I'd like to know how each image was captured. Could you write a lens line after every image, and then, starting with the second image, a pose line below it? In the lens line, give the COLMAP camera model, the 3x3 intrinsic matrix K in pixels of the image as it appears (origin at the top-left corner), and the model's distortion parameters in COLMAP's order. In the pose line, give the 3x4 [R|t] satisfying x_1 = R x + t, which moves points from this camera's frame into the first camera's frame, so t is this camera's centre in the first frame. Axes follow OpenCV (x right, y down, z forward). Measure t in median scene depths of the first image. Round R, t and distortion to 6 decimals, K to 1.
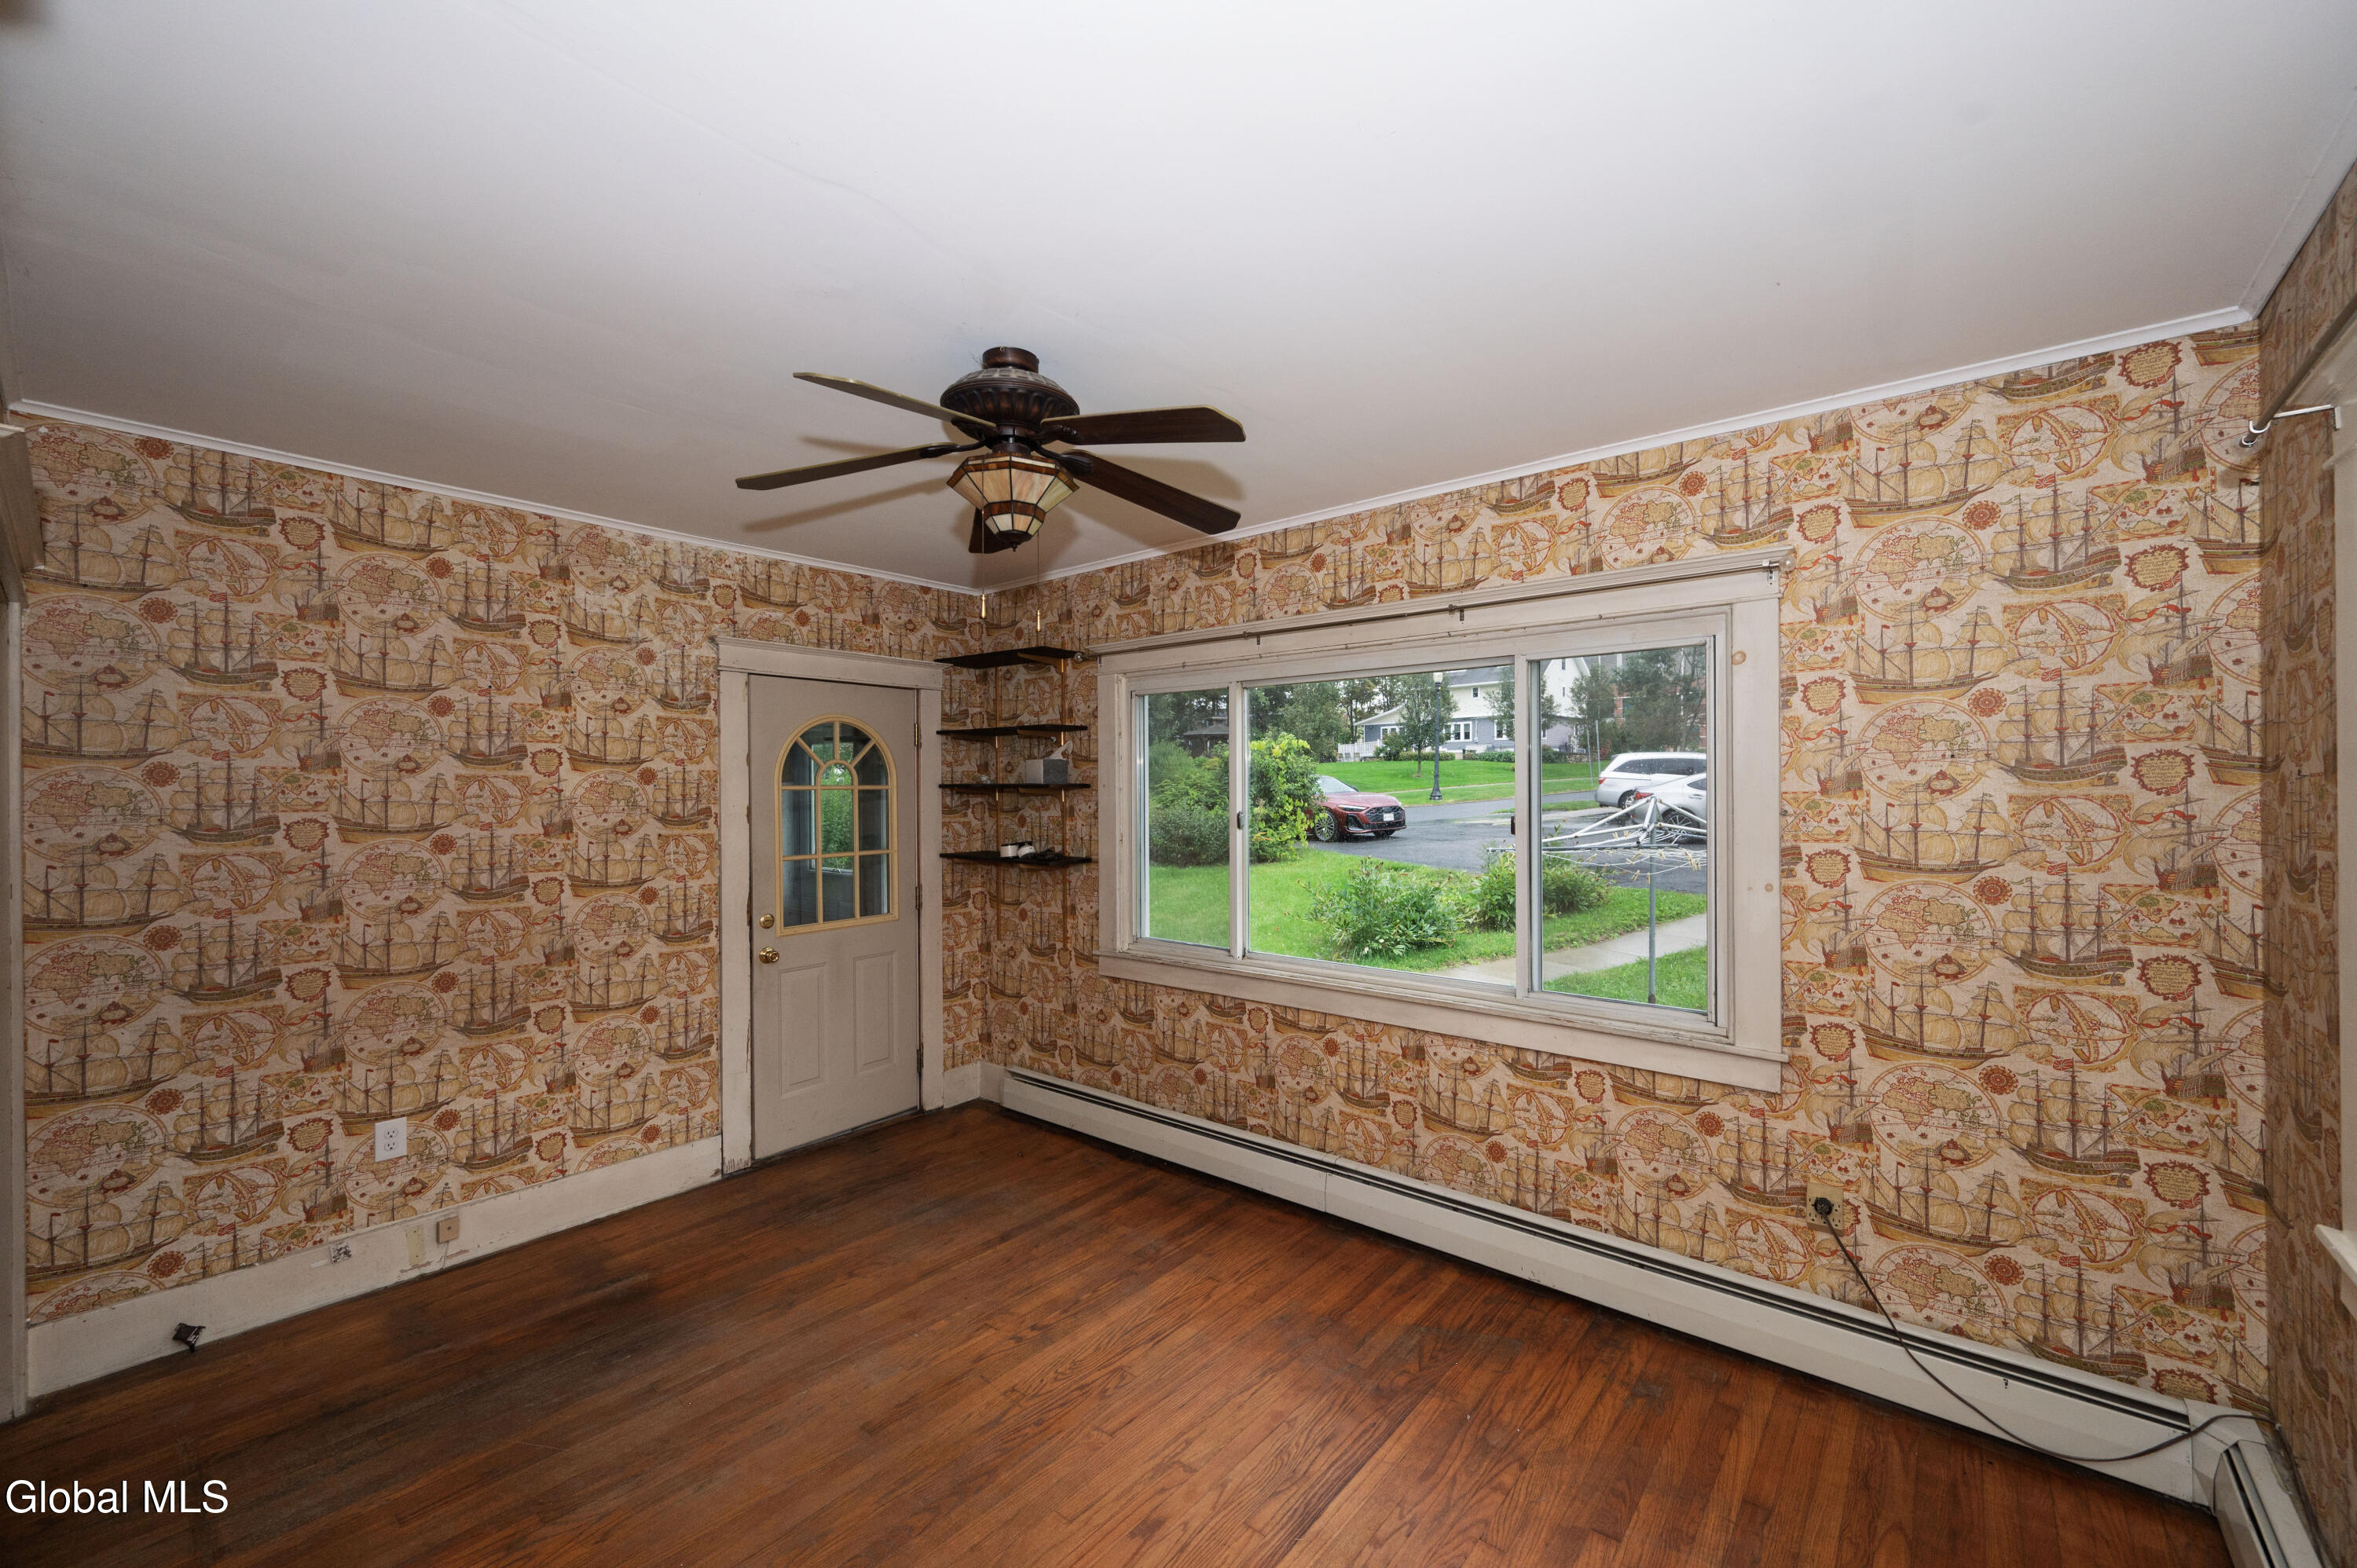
lens RADIAL K [[935.8, 0, 1178.1], [0, 935.8, 786.5], [0, 0, 1]] dist [-0.000282, -0.000003]
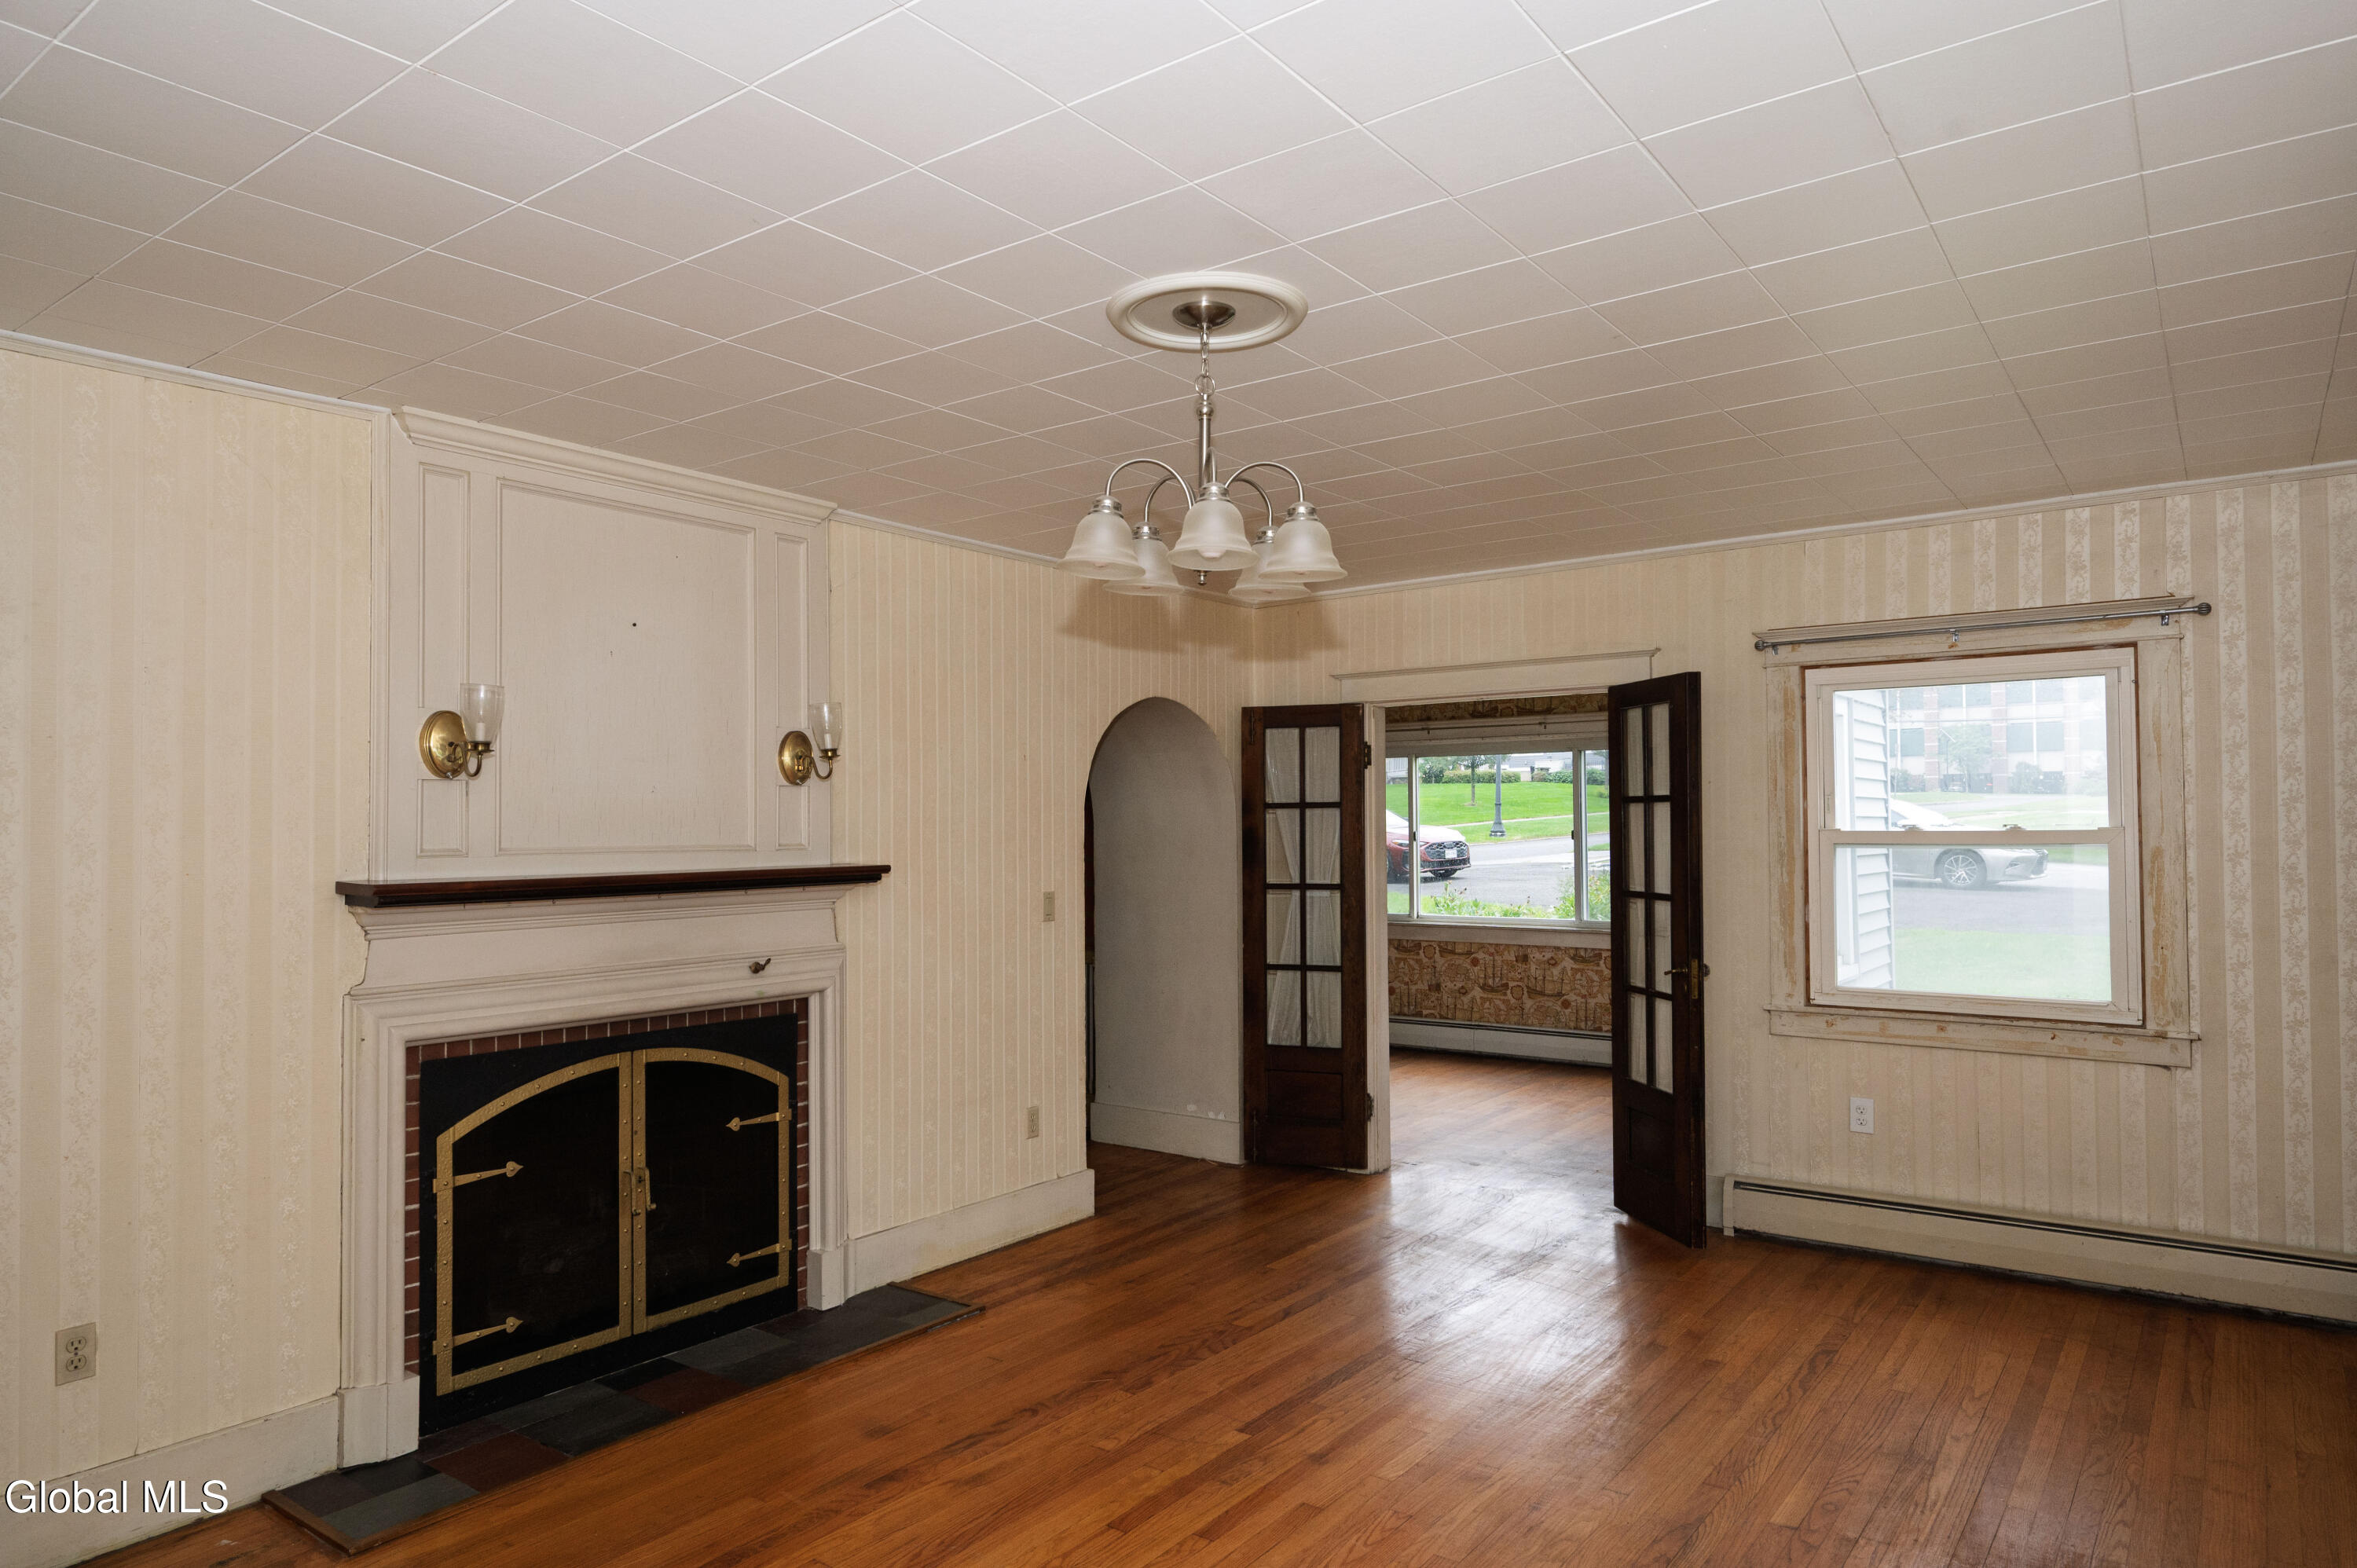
lens RADIAL K [[1433.2, 0, 1179.0], [0, 1433.2, 791.9], [0, 0, 1]] dist [0.000420, 0.000009]
pose [[0.998463, -0.003427, 0.055310, -0.541416], [0.004556, 0.999784, -0.020298, 0.008206], [-0.055228, 0.020518, 0.998263, -1.676979]]
